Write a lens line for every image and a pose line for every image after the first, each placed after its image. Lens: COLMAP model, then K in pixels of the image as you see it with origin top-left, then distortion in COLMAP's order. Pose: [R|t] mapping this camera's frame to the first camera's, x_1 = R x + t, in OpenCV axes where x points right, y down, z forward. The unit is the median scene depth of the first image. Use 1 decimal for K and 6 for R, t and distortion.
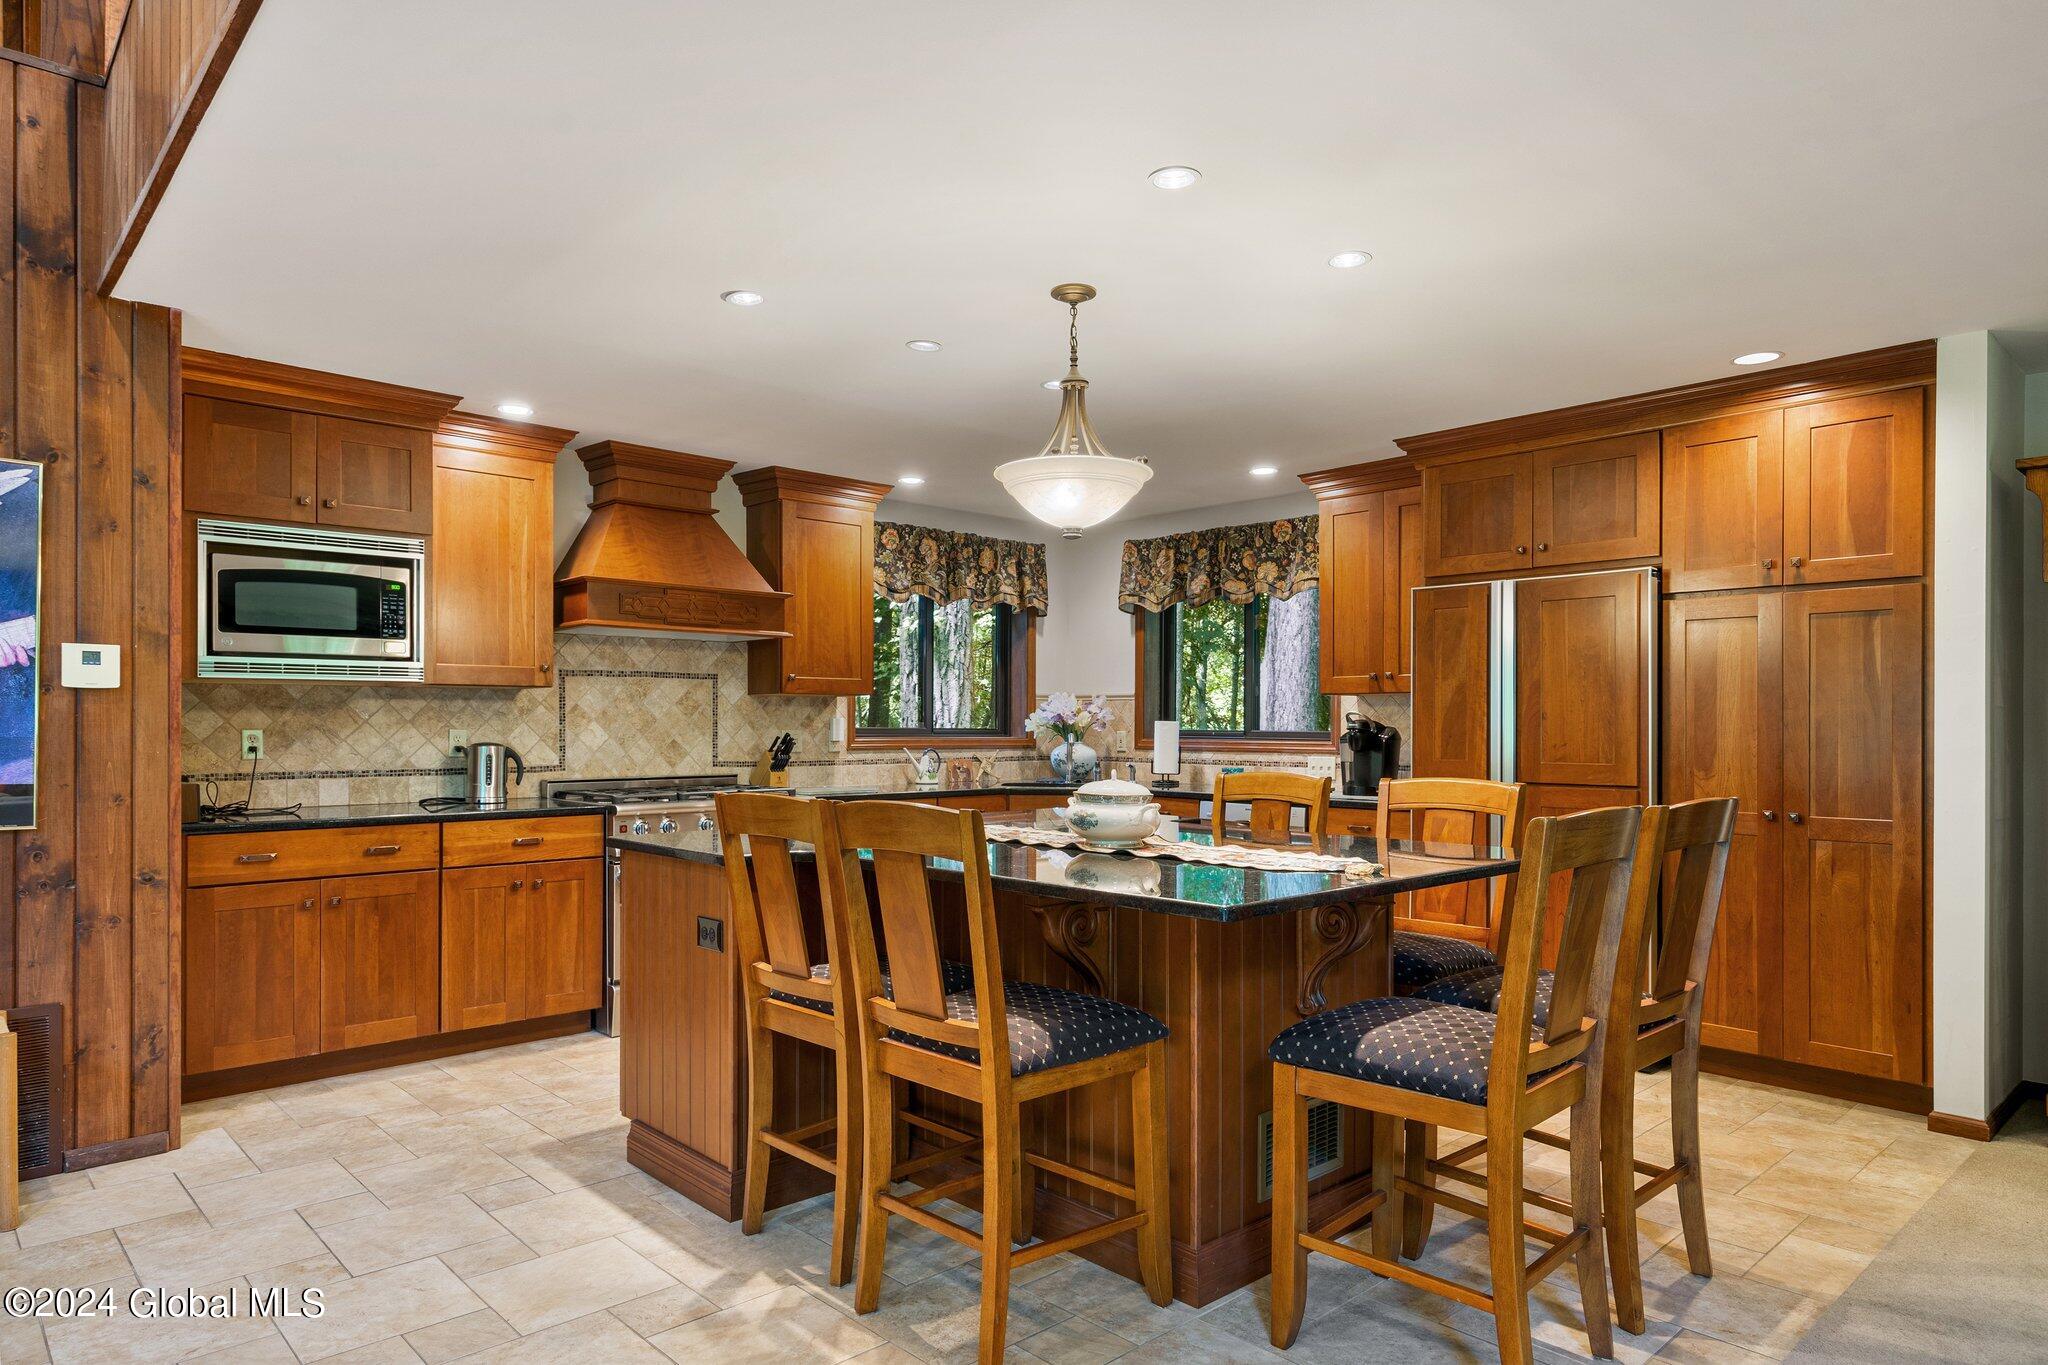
lens RADIAL K [[1216.2, 0, 1025.5], [0, 1216.2, 696.5], [0, 0, 1]] dist [-0.002083, 0.000771]
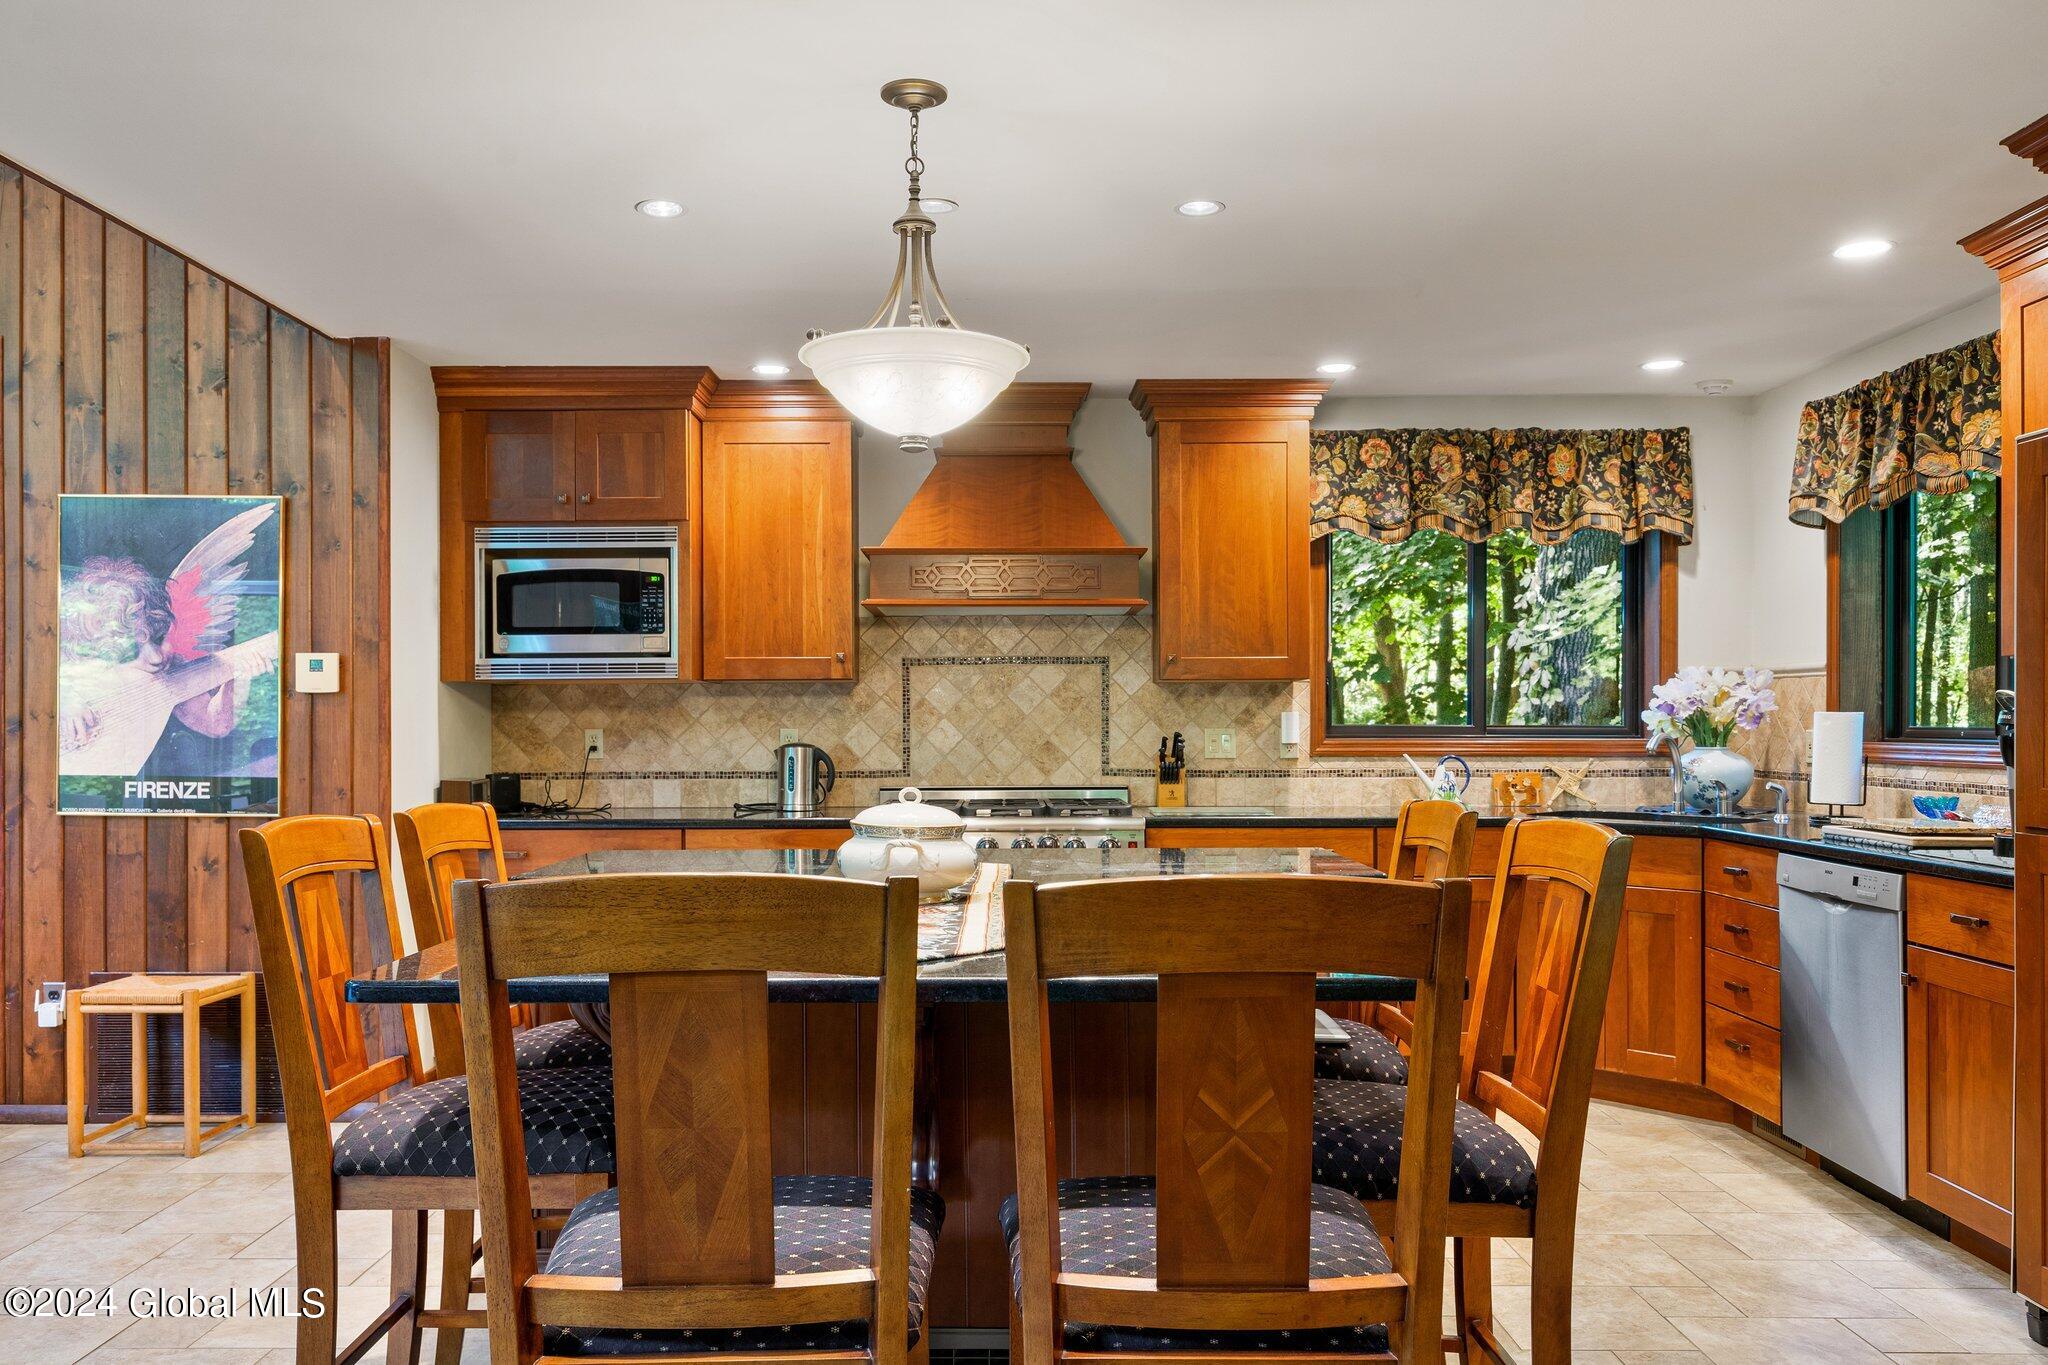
lens RADIAL K [[1574.0, 0, 1018.2], [0, 1574.0, 690.6], [0, 0, 1]] dist [-0.003718, 0.001920]
pose [[0.723161, -0.017619, -0.690455, 0.437111], [0.020828, 0.999776, -0.003698, 0.006260], [0.690366, -0.011707, 0.723366, 0.251736]]
